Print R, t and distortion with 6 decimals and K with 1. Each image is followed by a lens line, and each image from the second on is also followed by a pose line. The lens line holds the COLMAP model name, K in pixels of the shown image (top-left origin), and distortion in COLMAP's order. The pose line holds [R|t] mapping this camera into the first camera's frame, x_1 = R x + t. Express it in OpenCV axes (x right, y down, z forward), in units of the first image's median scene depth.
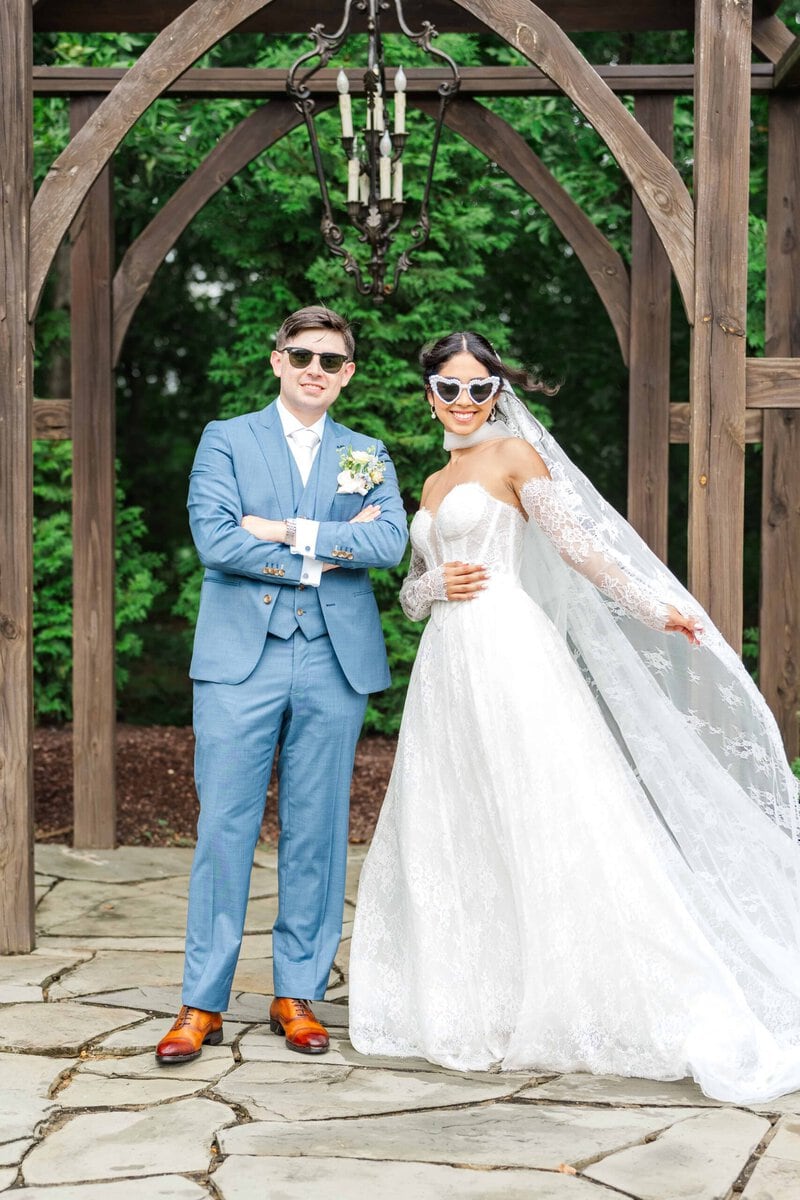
lens RADIAL K [[2874.1, 0, 400.5], [0, 2874.1, 599.6], [0, 0, 1]] dist [0.032382, 0.000000]
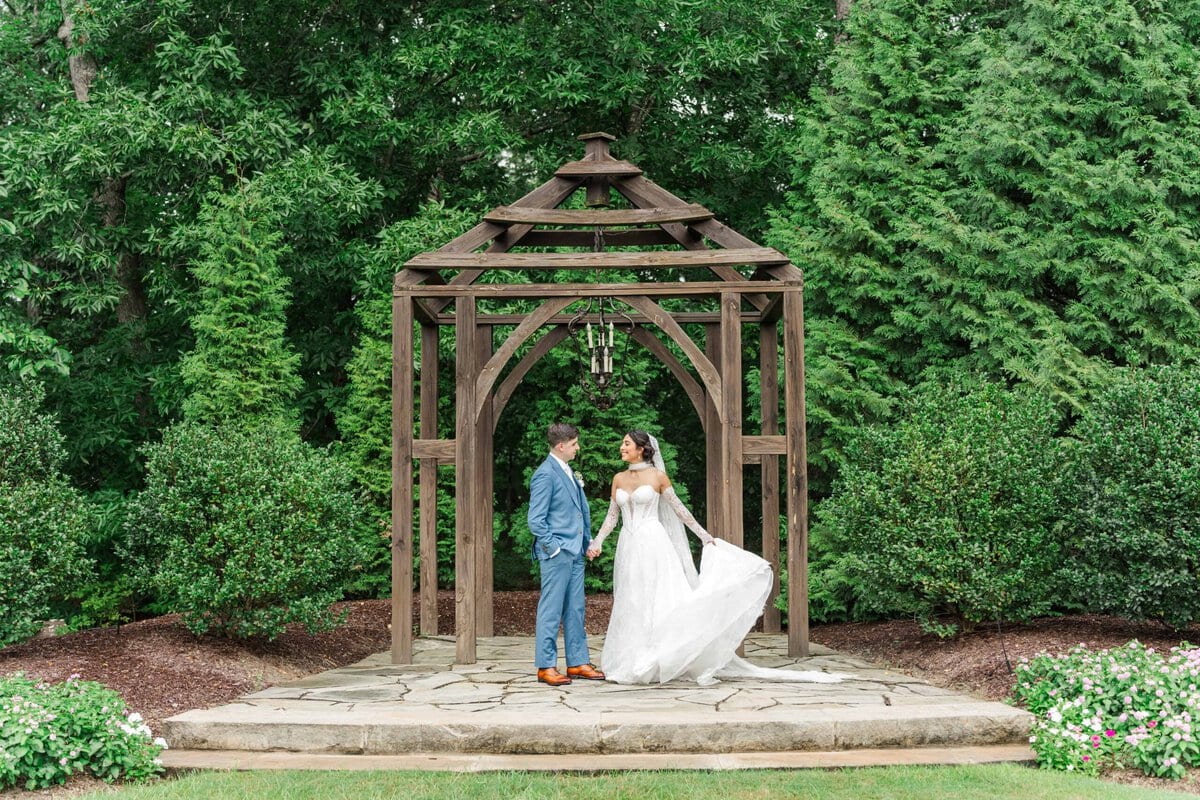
lens RADIAL K [[2874.1, 0, 600.3], [0, 2874.1, 400.6], [0, 0, 1]] dist [0.032382, 0.000000]
pose [[0.999900, -0.010253, 0.009711, -0.035313], [0.010844, 0.997960, -0.062916, 0.046679], [-0.009046, 0.063015, 0.997972, -1.547692]]
